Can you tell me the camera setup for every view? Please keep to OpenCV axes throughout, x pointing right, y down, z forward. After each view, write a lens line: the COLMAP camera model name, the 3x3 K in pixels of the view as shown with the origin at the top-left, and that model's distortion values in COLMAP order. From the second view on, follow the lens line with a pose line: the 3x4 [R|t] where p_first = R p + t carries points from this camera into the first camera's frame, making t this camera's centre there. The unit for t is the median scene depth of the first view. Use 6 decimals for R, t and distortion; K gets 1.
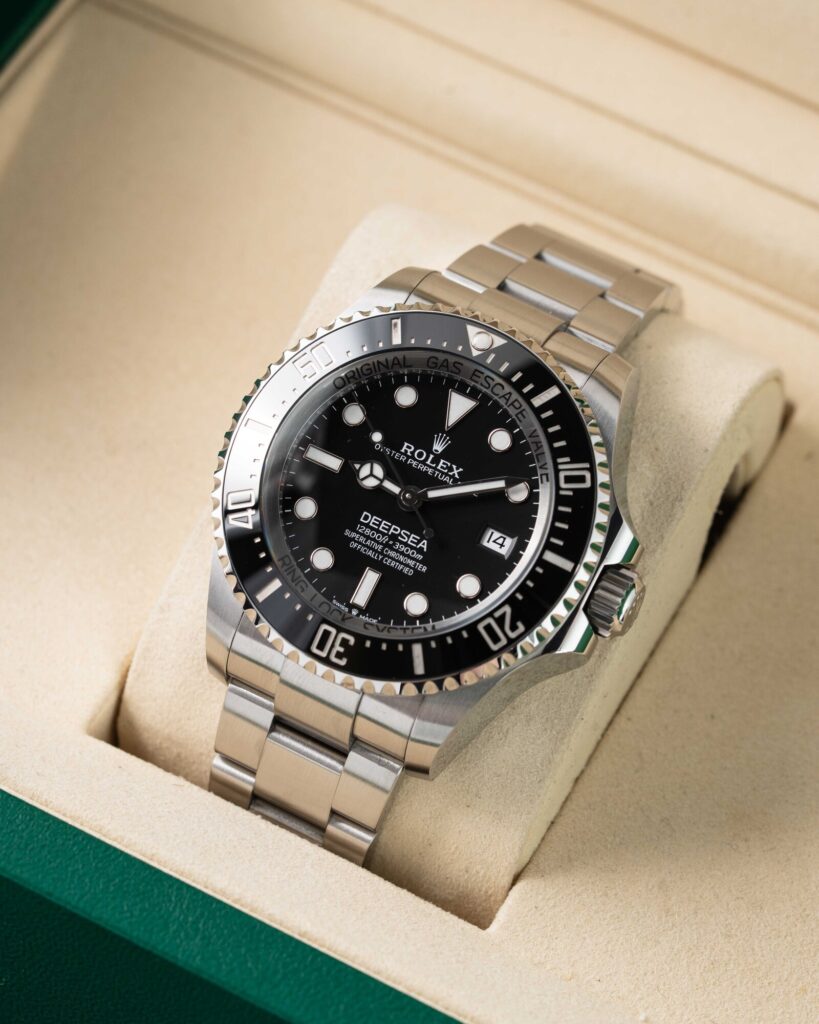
lens RADIAL K [[4921.9, 0, 409.5], [0, 4921.9, 512.0], [0, 0, 1]] dist [0.058970, -2.977361]
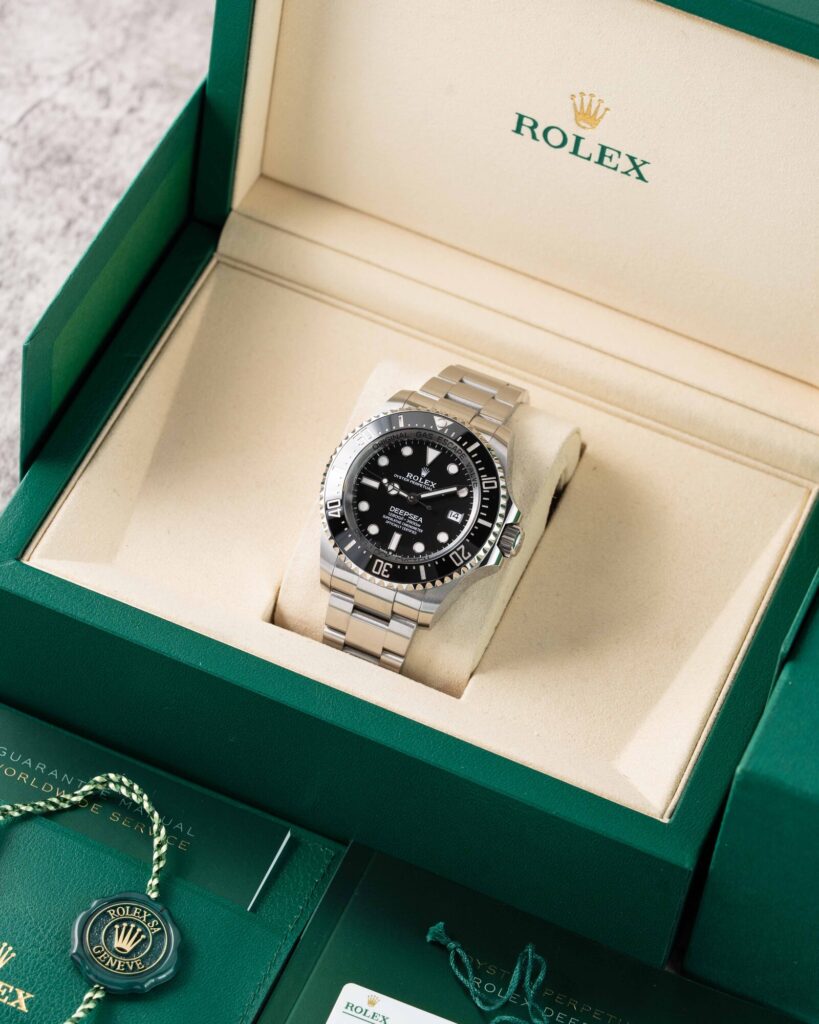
lens RADIAL K [[4921.9, 0, 409.5], [0, 4921.9, 512.0], [0, 0, 1]] dist [0.058970, -2.977361]
pose [[0.996489, -0.061758, 0.056528, -0.121752], [0.062431, 0.997997, -0.010209, 0.024634], [-0.055785, 0.013702, 0.998349, -1.127907]]
